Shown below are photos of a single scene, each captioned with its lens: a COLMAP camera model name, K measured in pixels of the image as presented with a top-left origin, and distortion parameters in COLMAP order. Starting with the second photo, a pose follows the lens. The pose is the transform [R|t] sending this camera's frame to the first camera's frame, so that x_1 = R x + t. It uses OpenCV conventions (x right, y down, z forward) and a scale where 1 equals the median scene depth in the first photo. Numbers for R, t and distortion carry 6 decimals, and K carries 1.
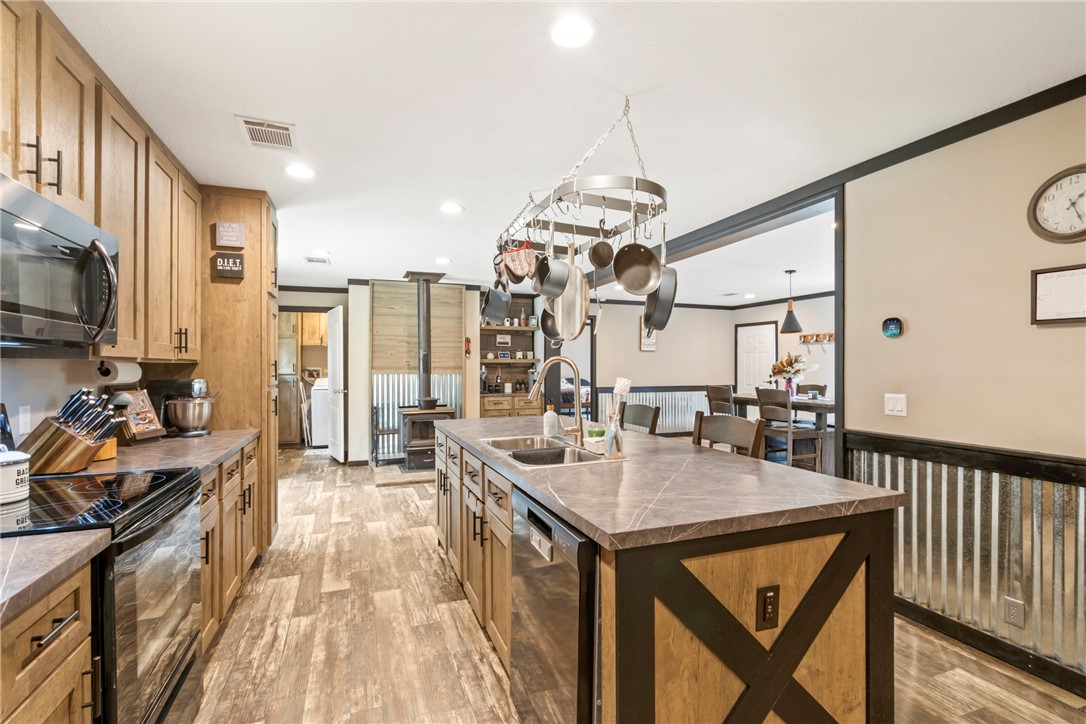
lens RADIAL K [[518.5, 0, 545.7], [0, 518.5, 364.8], [0, 0, 1]] dist [0.011450, 0.000113]
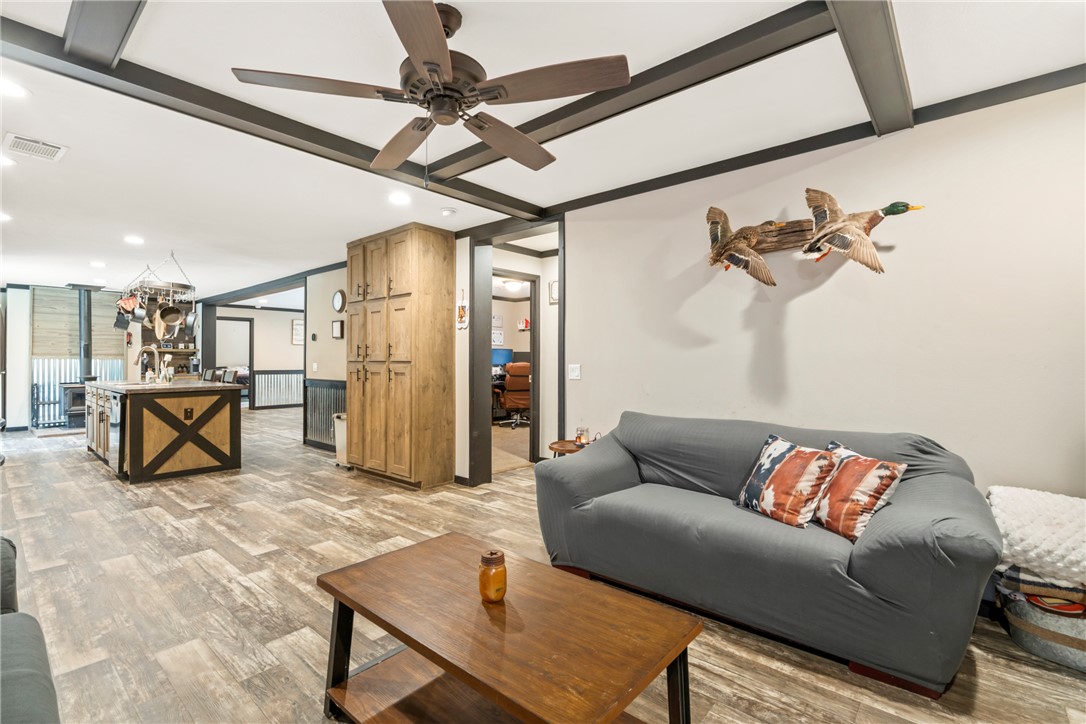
lens RADIAL K [[487.6, 0, 545.7], [0, 487.6, 355.7], [0, 0, 1]] dist [-0.001100, -0.000323]
pose [[0.875983, 0.002550, 0.482335, 0.198118], [-0.002403, 0.999997, -0.000922, 0.008143], [-0.482335, -0.000352, 0.875987, -0.670232]]
